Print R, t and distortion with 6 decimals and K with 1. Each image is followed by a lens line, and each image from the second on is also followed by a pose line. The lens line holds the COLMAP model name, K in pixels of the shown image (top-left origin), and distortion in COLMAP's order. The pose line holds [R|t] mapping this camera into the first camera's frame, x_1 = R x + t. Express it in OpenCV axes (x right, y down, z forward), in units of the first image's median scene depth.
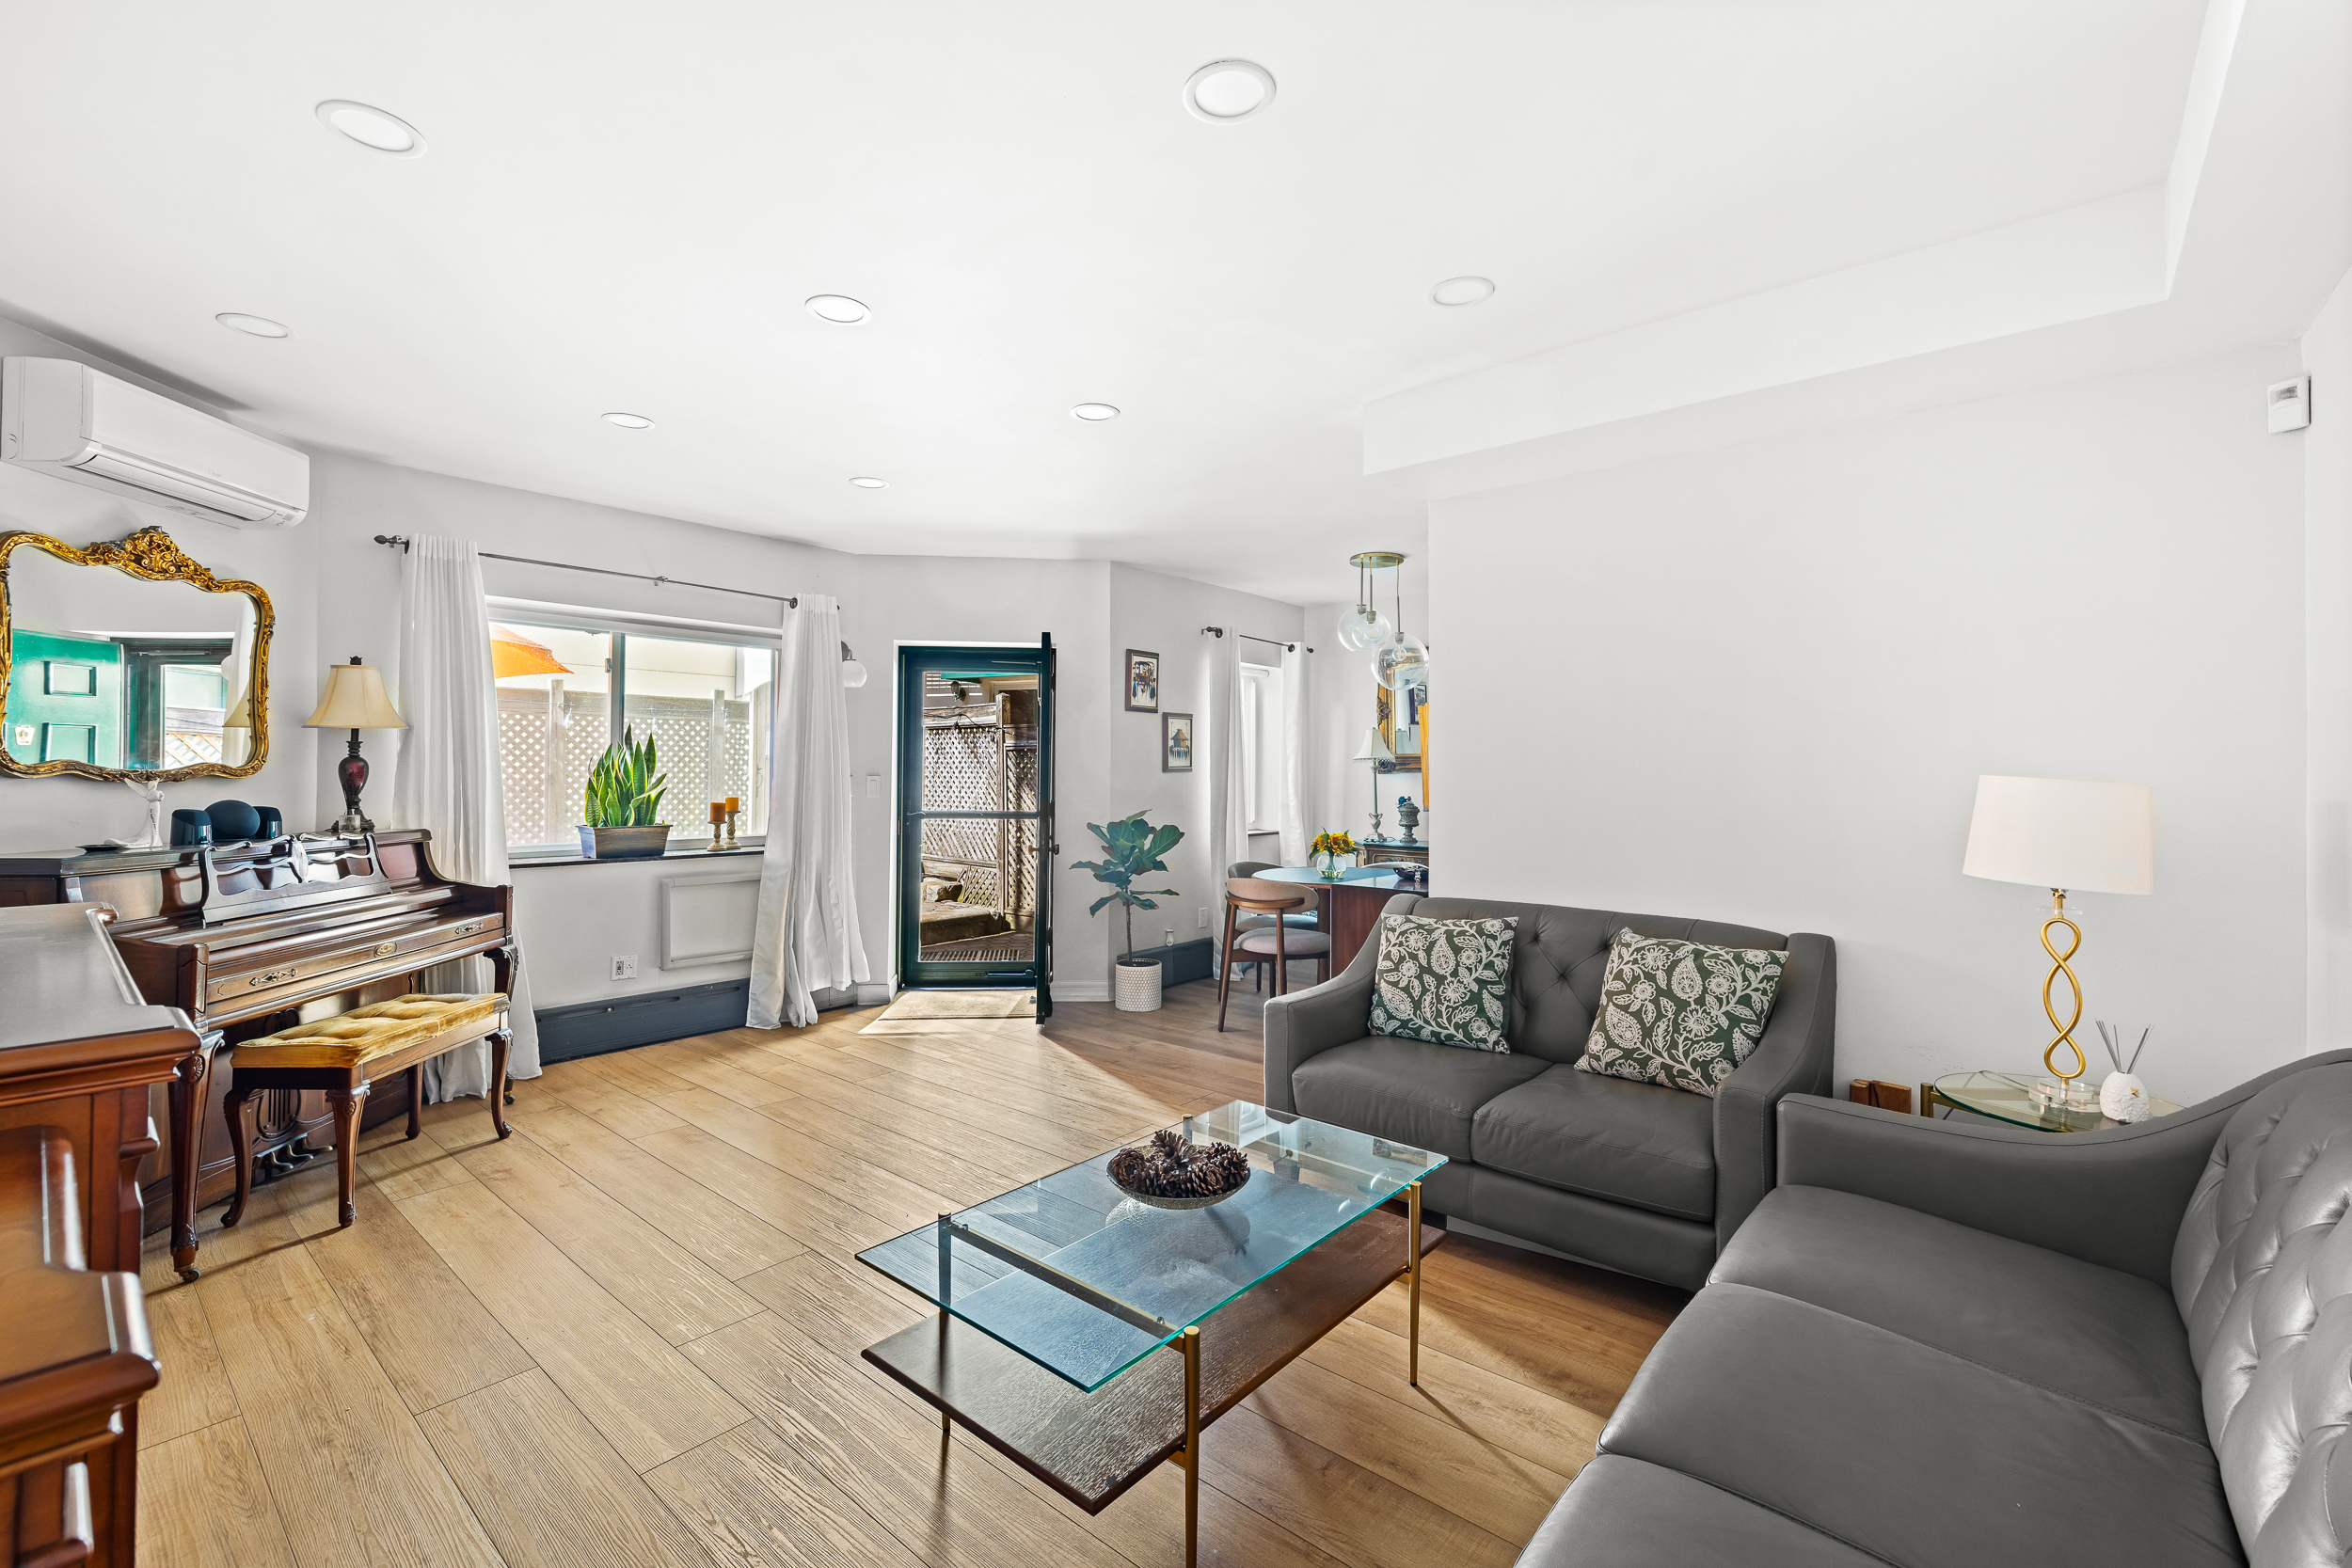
lens RADIAL K [[1015.6, 0, 1176.0], [0, 1015.6, 784.0], [0, 0, 1]] dist [0.000095, 0.000006]
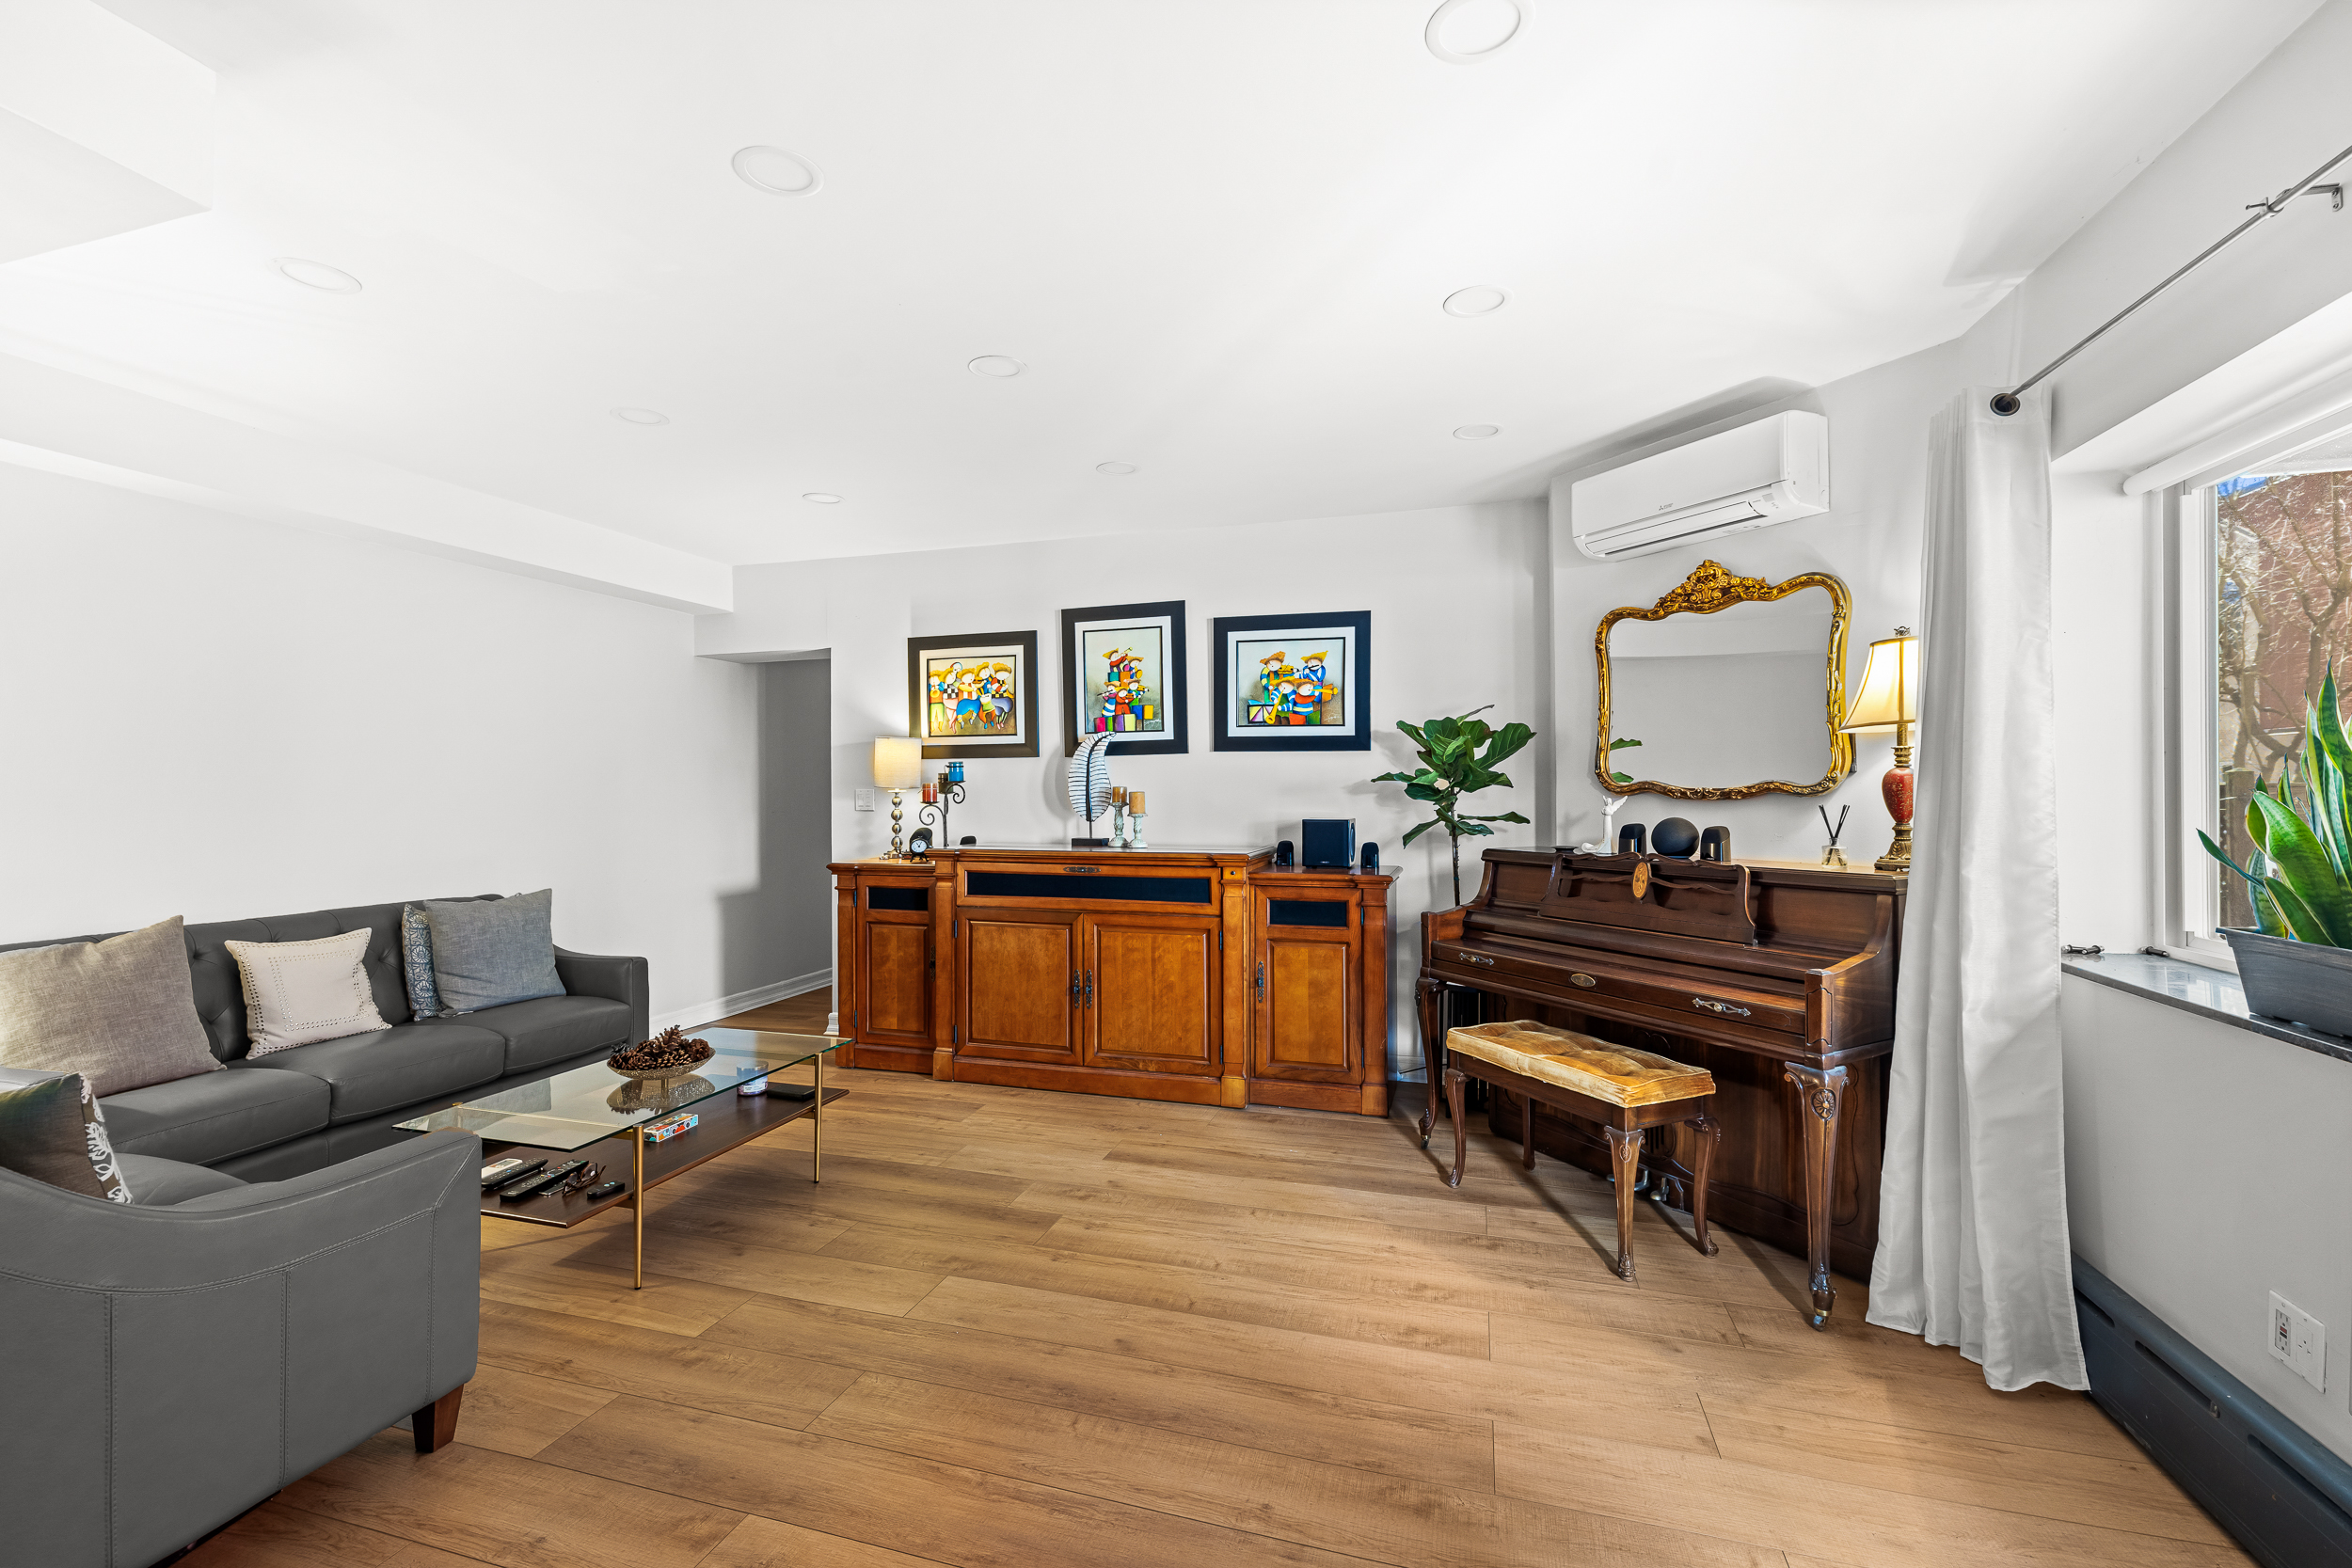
lens RADIAL K [[1015.6, 0, 1176.0], [0, 1015.6, 784.0], [0, 0, 1]] dist [0.000095, 0.000006]
pose [[-0.915613, -0.010730, -0.401918, -0.031761], [-0.011600, 0.999933, -0.000269, -0.007136], [0.401893, 0.004416, -0.915676, 0.918642]]
